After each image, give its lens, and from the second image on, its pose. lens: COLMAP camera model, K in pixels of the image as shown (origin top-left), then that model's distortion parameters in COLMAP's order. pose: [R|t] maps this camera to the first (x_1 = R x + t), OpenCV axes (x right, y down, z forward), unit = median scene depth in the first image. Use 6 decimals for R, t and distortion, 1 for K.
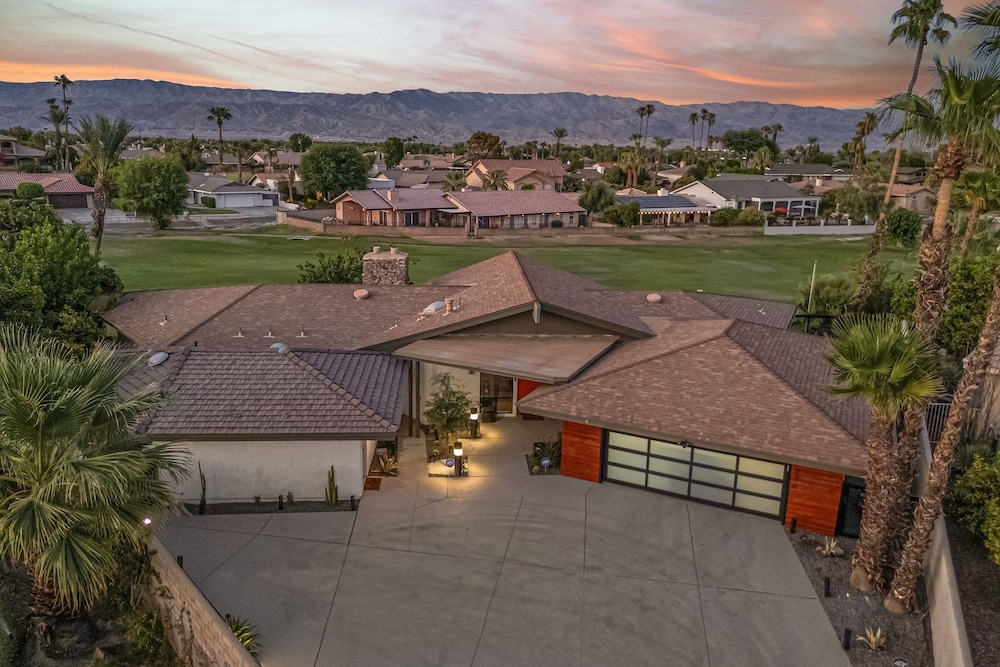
lens RADIAL K [[809.0, 0, 500.0], [0, 809.0, 333.5], [0, 0, 1]] dist [0.001634, -0.003606]
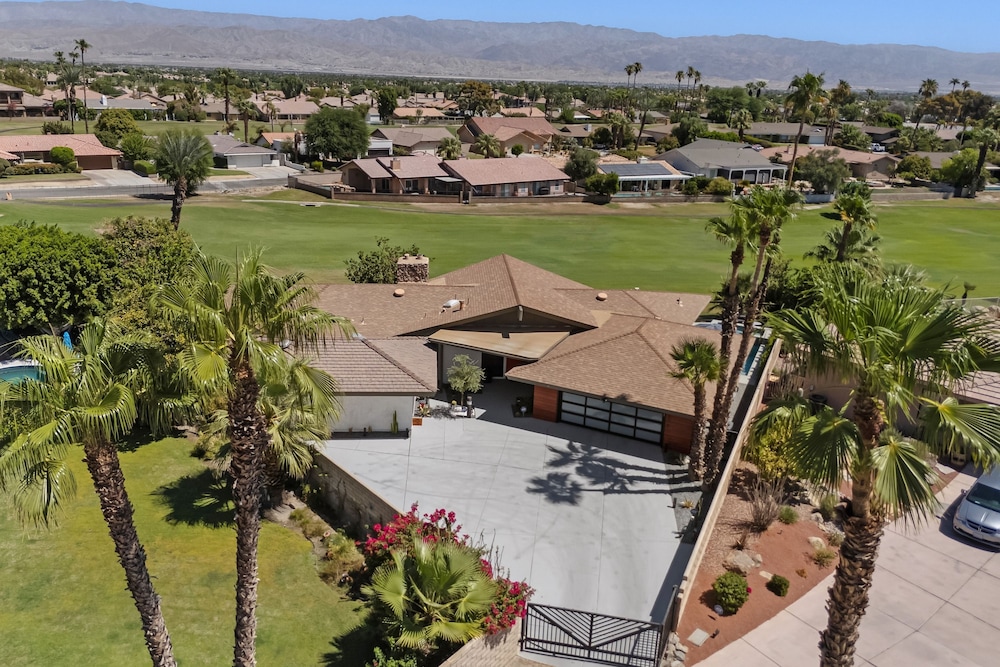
lens RADIAL K [[809.0, 0, 500.0], [0, 809.0, 333.5], [0, 0, 1]] dist [0.001634, -0.003606]
pose [[0.999807, 0.012350, 0.015274, -0.017313], [-0.013401, 0.997406, 0.070720, -0.105997], [-0.014361, -0.070911, 0.997379, -0.599155]]
